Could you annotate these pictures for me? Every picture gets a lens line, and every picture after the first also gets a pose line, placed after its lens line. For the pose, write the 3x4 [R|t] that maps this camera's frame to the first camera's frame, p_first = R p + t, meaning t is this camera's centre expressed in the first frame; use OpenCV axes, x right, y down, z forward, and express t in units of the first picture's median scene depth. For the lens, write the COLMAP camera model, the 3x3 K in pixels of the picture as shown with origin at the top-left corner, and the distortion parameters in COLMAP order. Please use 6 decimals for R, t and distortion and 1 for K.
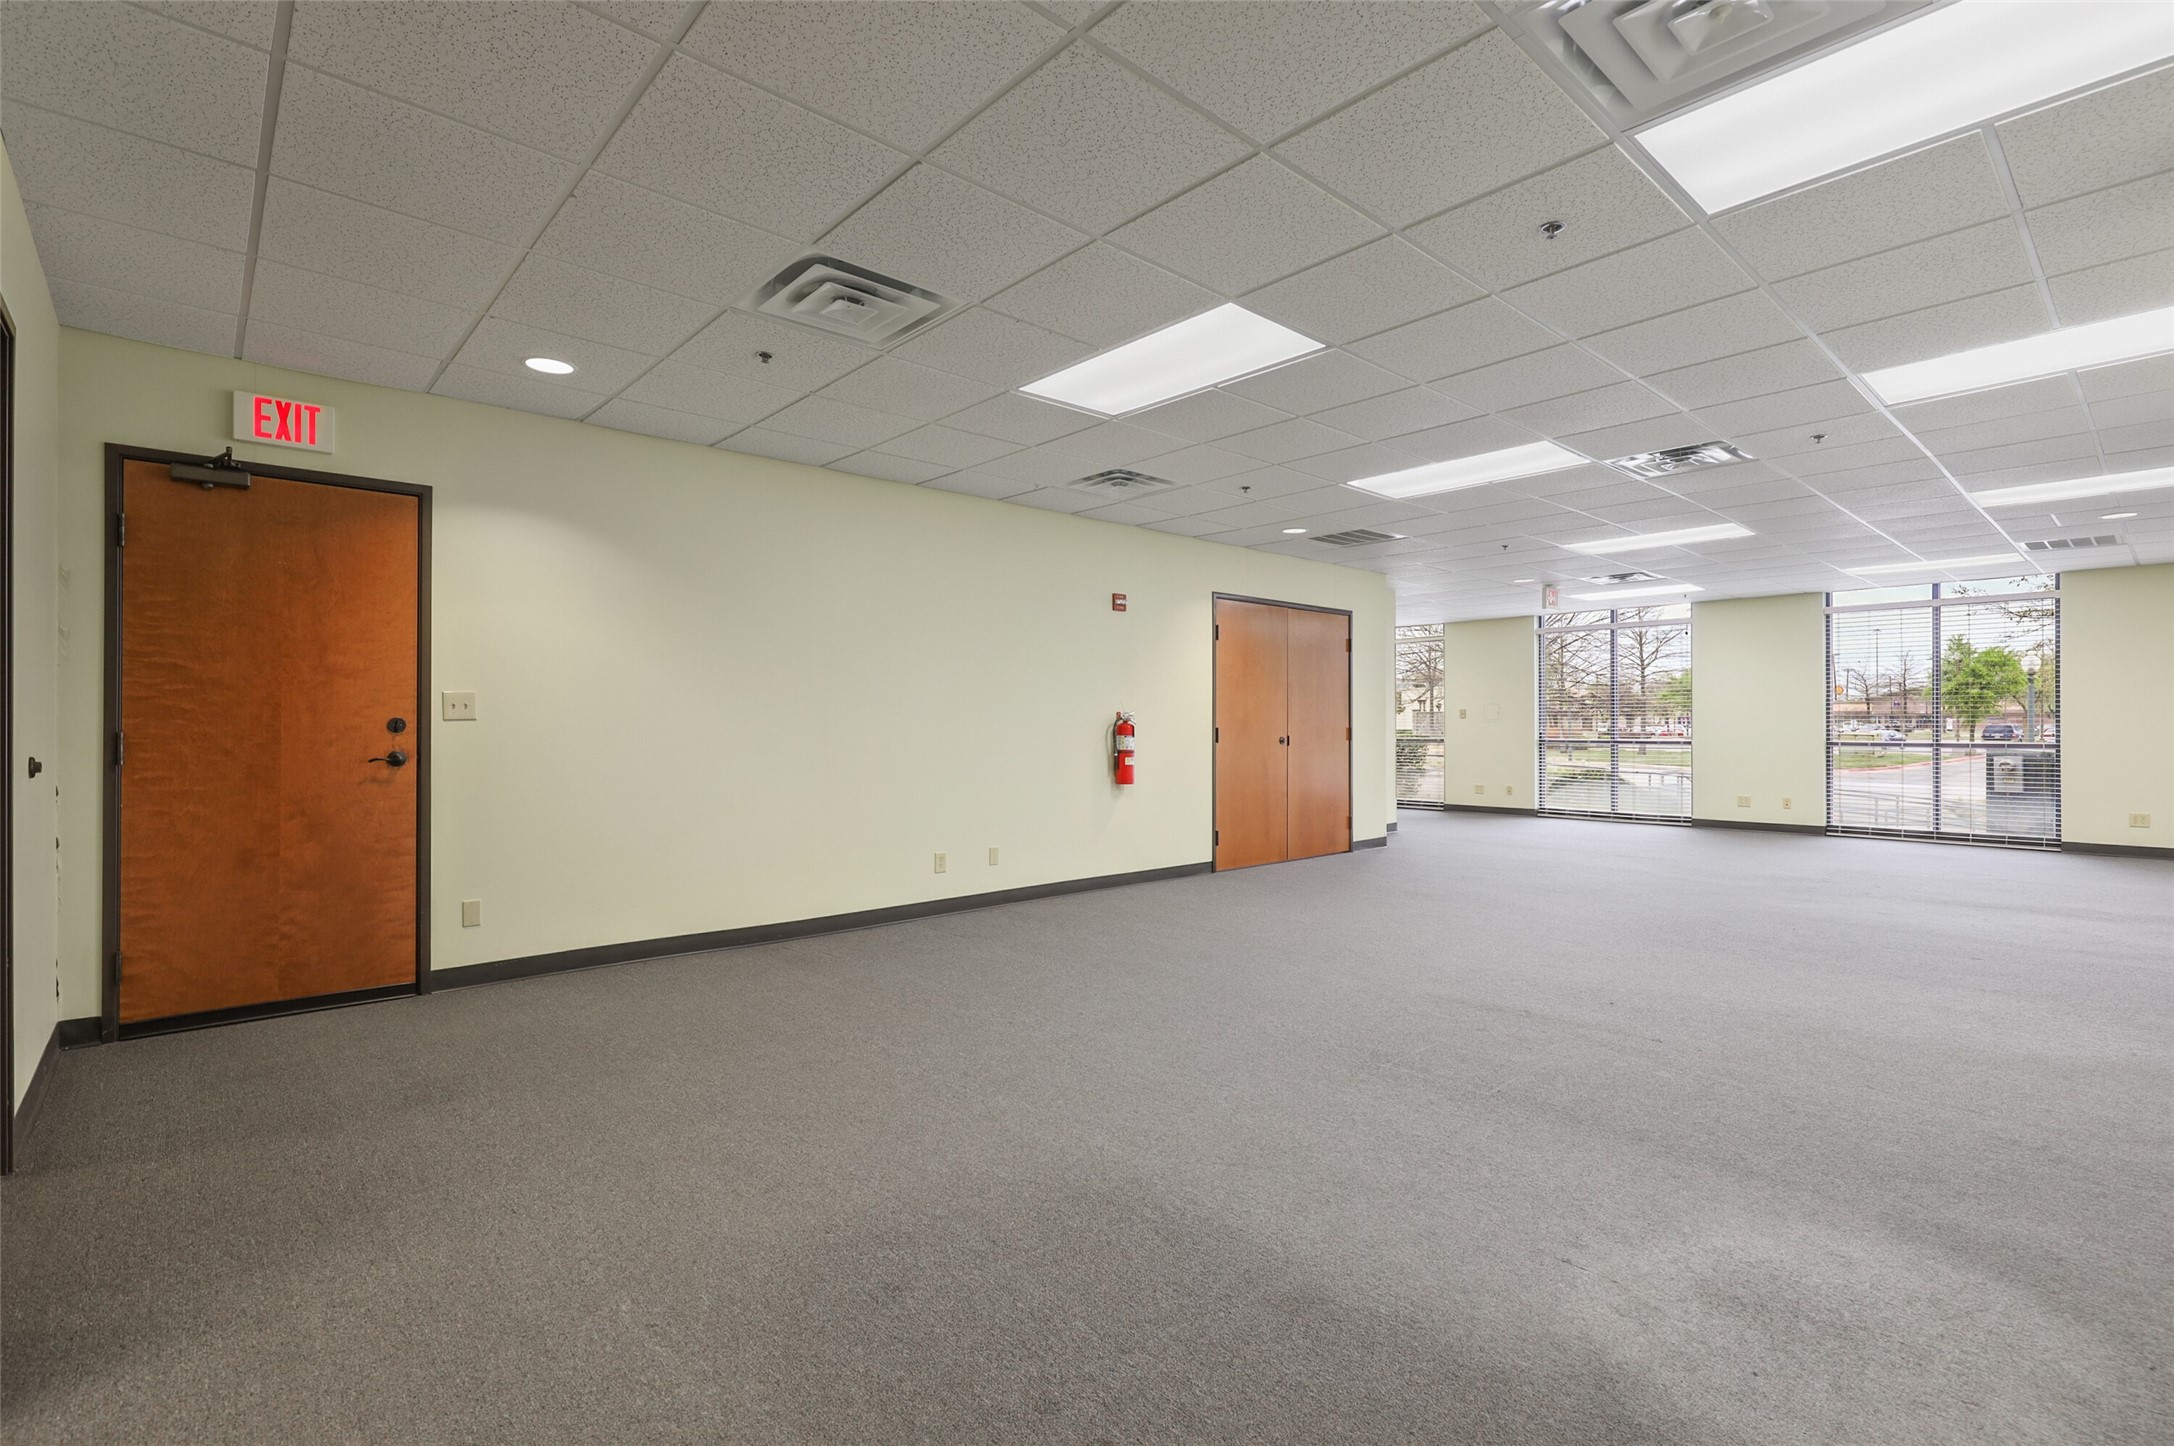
lens RADIAL K [[994.4, 0, 1087.0], [0, 994.4, 723.0], [0, 0, 1]] dist [0.000294, 0.000059]
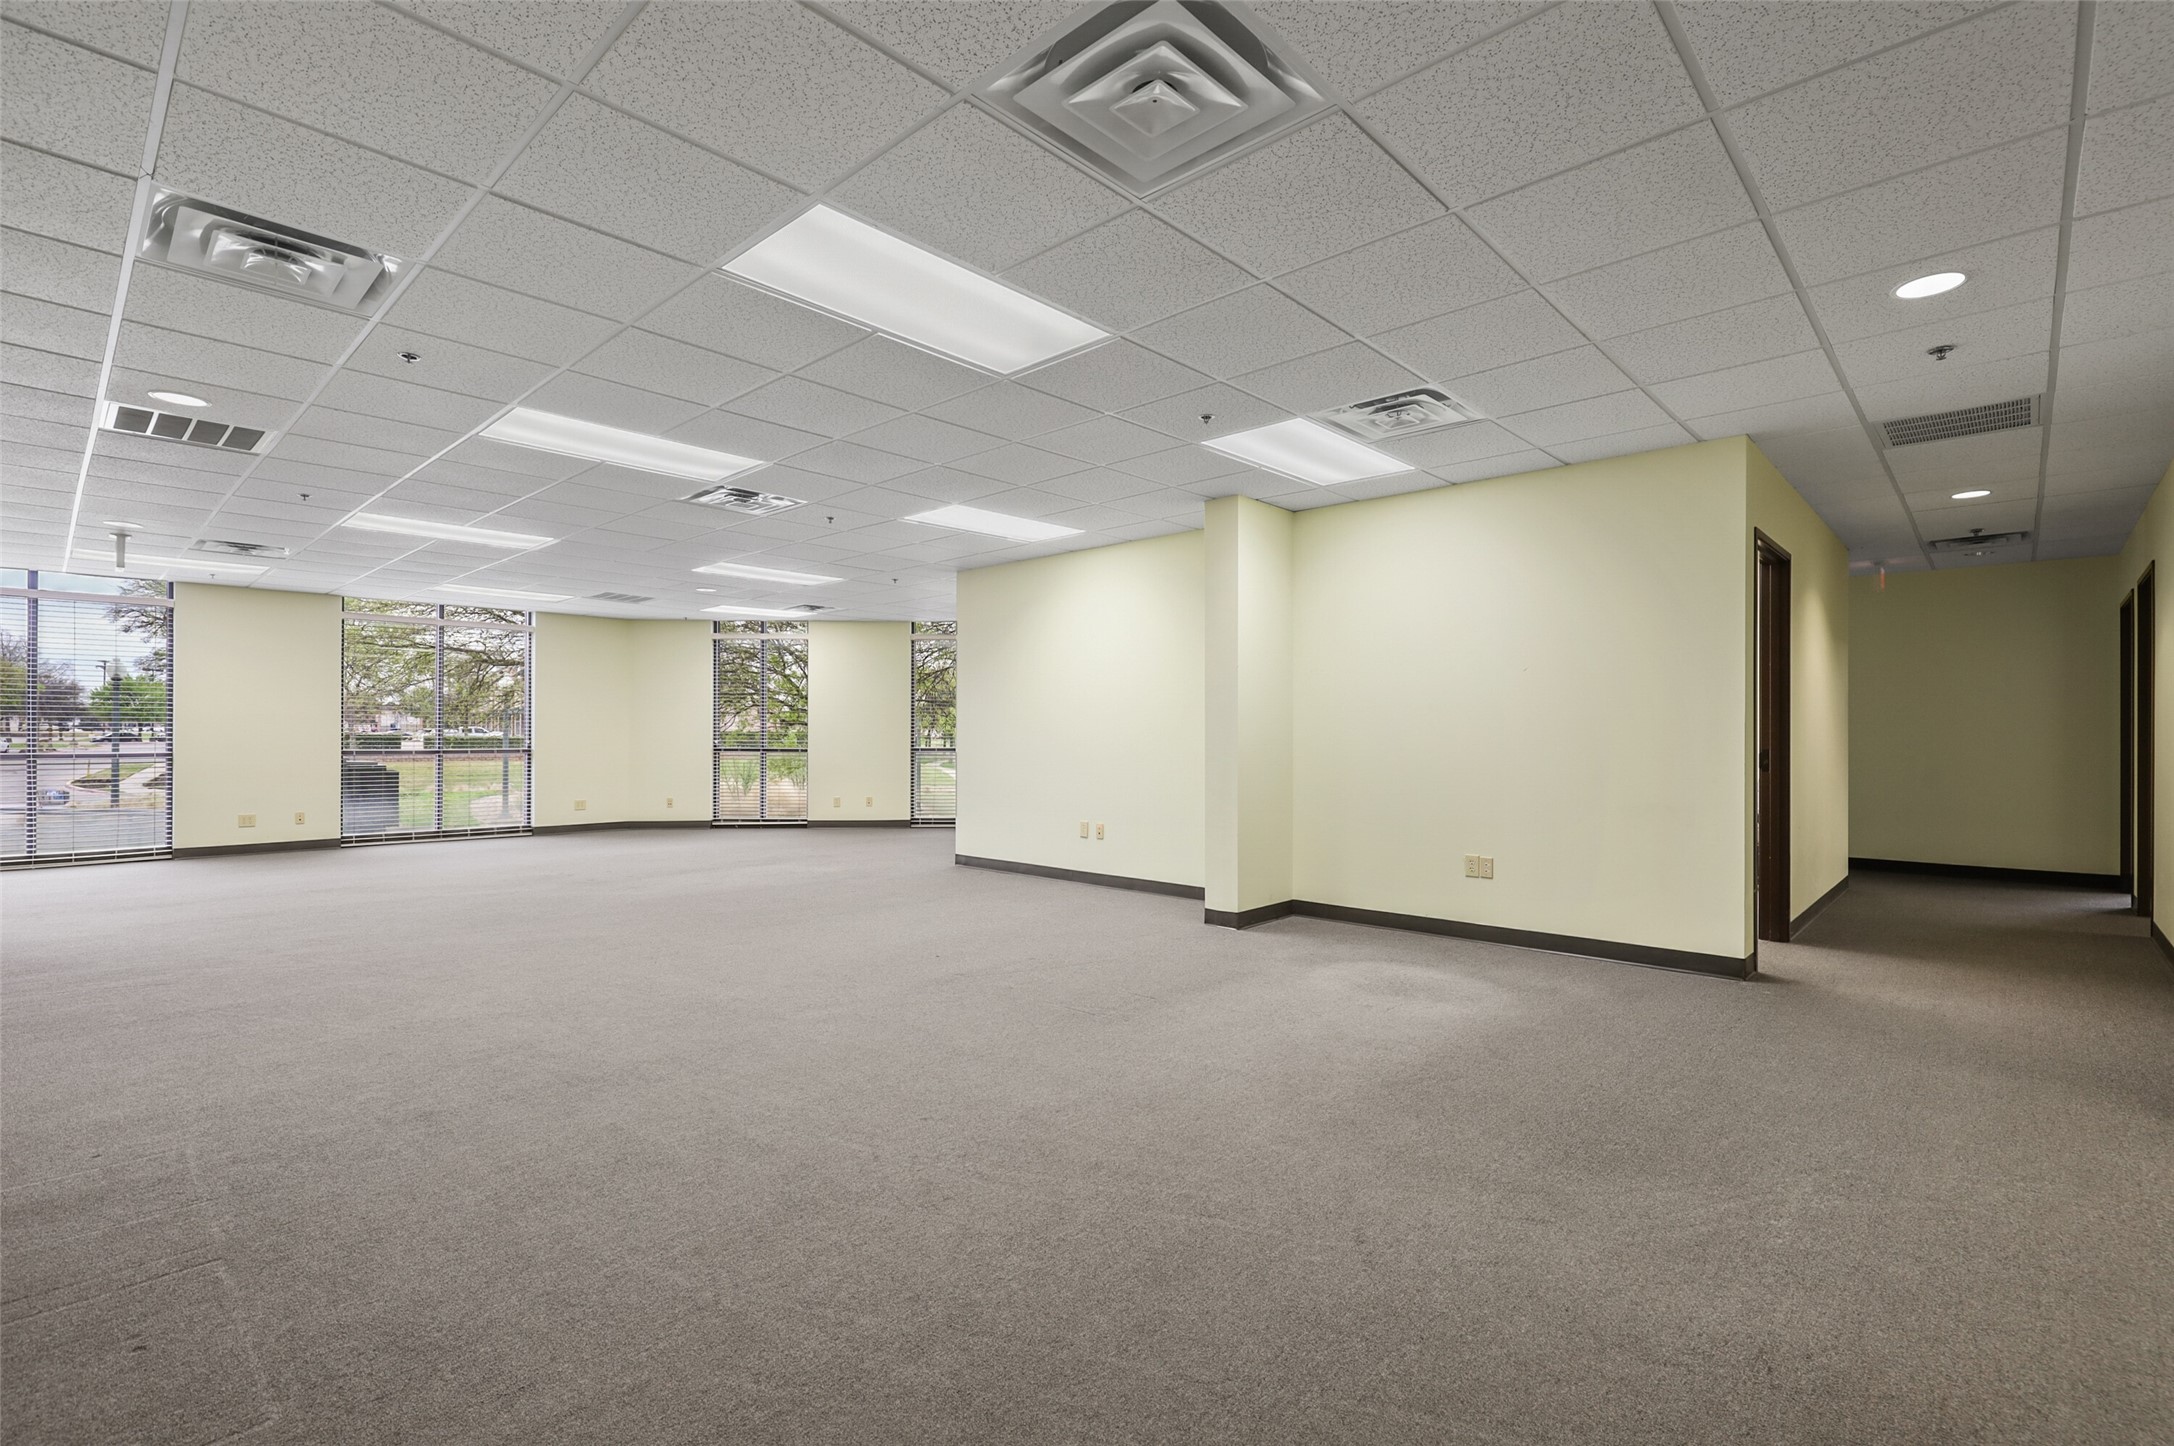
lens RADIAL K [[994.4, 0, 1087.0], [0, 994.4, 723.0], [0, 0, 1]] dist [0.000294, 0.000059]
pose [[-0.085661, 0.014300, 0.996222, -0.447219], [-0.007667, 0.999858, -0.015012, 0.002969], [-0.996295, -0.008924, -0.085540, 0.551618]]
